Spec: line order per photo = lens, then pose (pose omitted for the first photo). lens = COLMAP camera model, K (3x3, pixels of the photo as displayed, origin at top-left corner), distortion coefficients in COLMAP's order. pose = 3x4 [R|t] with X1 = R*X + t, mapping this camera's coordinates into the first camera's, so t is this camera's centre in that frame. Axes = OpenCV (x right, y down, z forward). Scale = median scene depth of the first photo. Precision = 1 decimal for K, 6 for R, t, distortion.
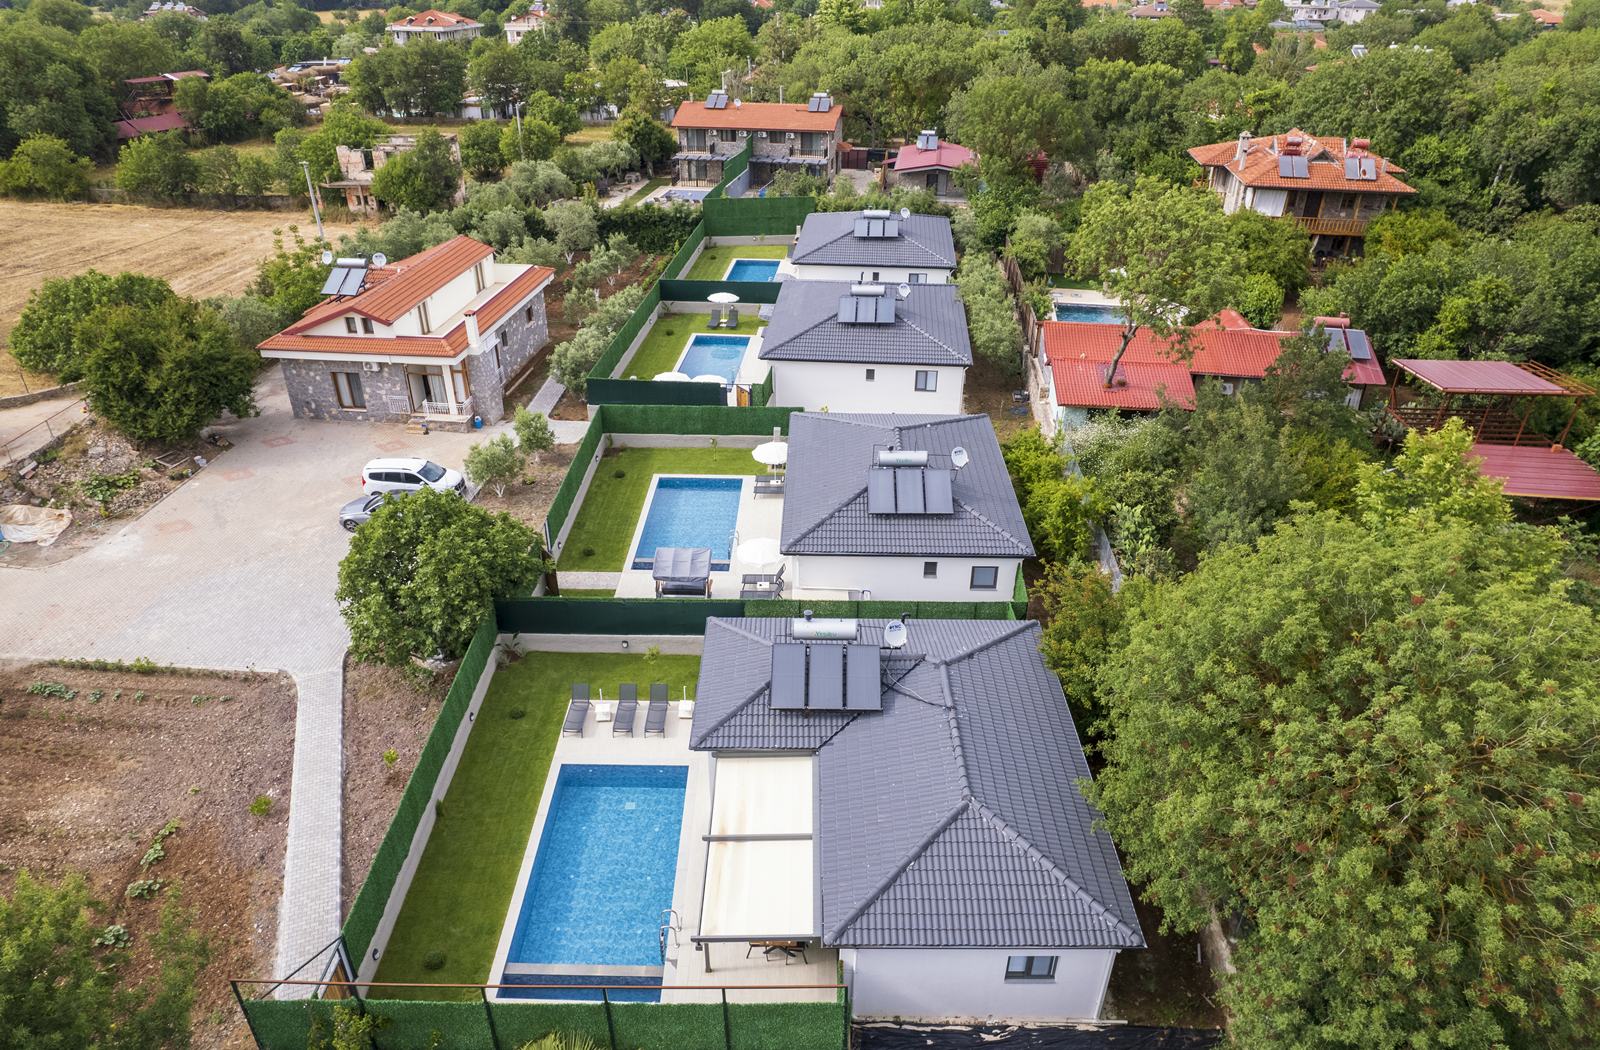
lens RADIAL K [[1023.2, 0, 795.0], [0, 1023.2, 522.6], [0, 0, 1]] dist [-0.084631, 0.074356]
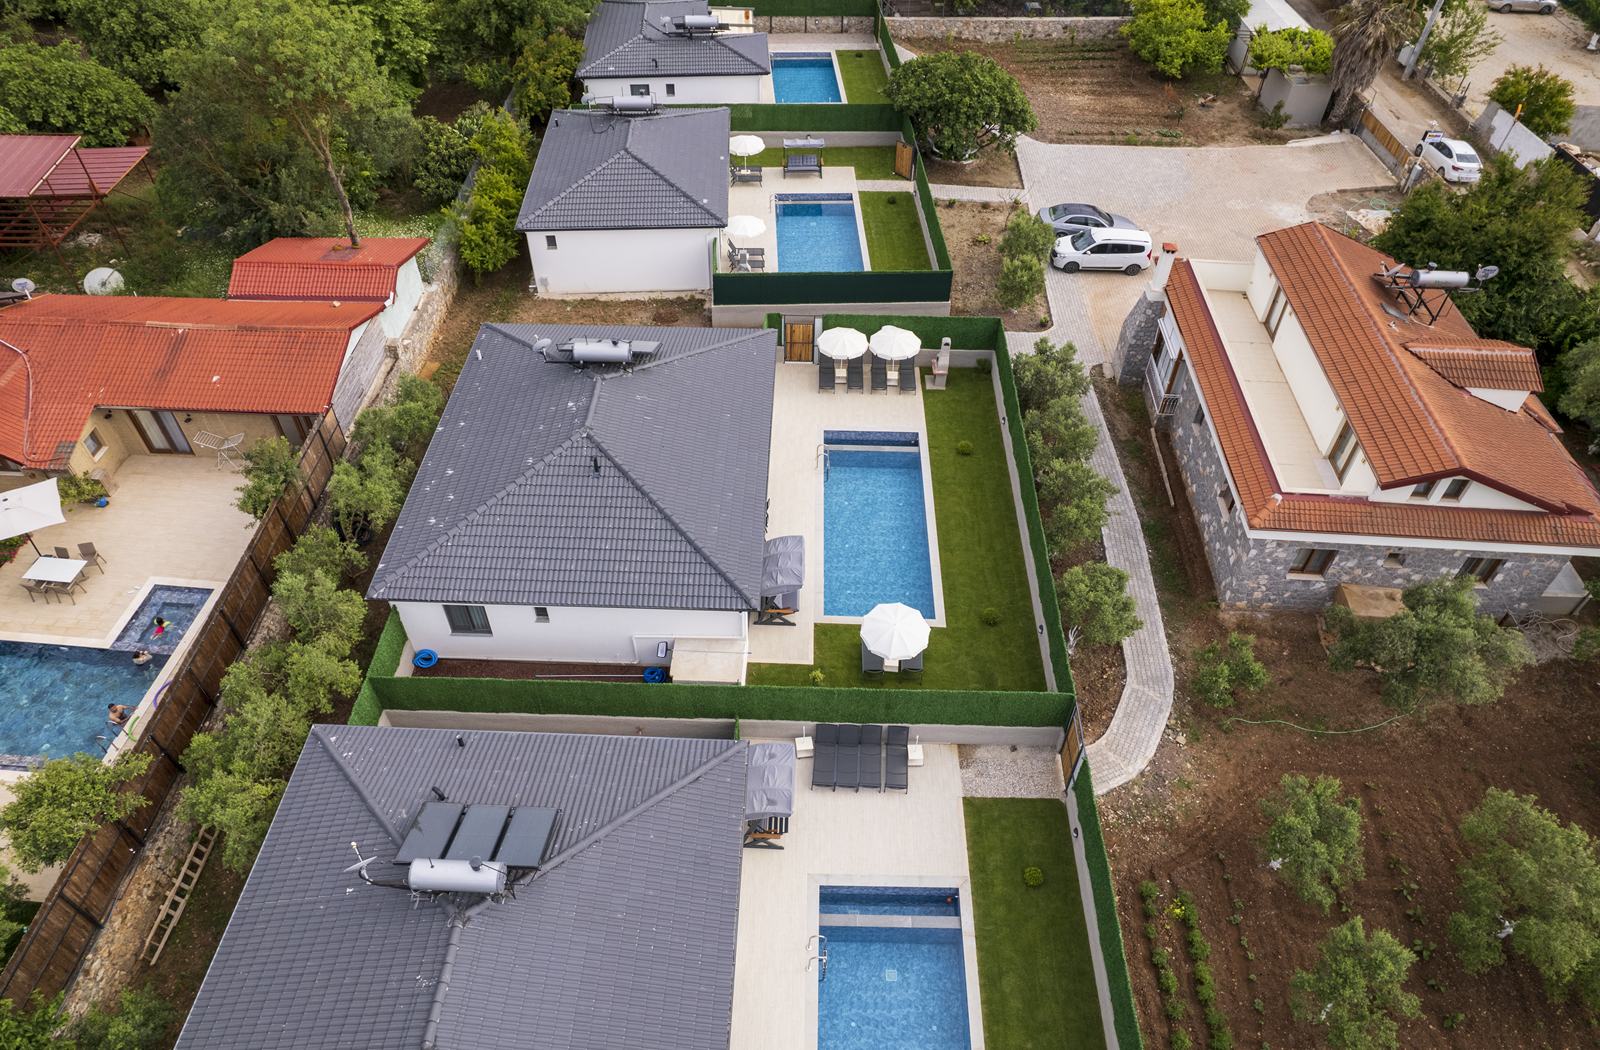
lens RADIAL K [[1023.2, 0, 795.0], [0, 1023.2, 522.6], [0, 0, 1]] dist [-0.084631, 0.074356]
pose [[-0.998005, 0.038306, -0.050188, -0.012077], [-0.038473, 0.261303, 0.964490, -1.089316], [0.050060, 0.964496, -0.259308, 1.761765]]
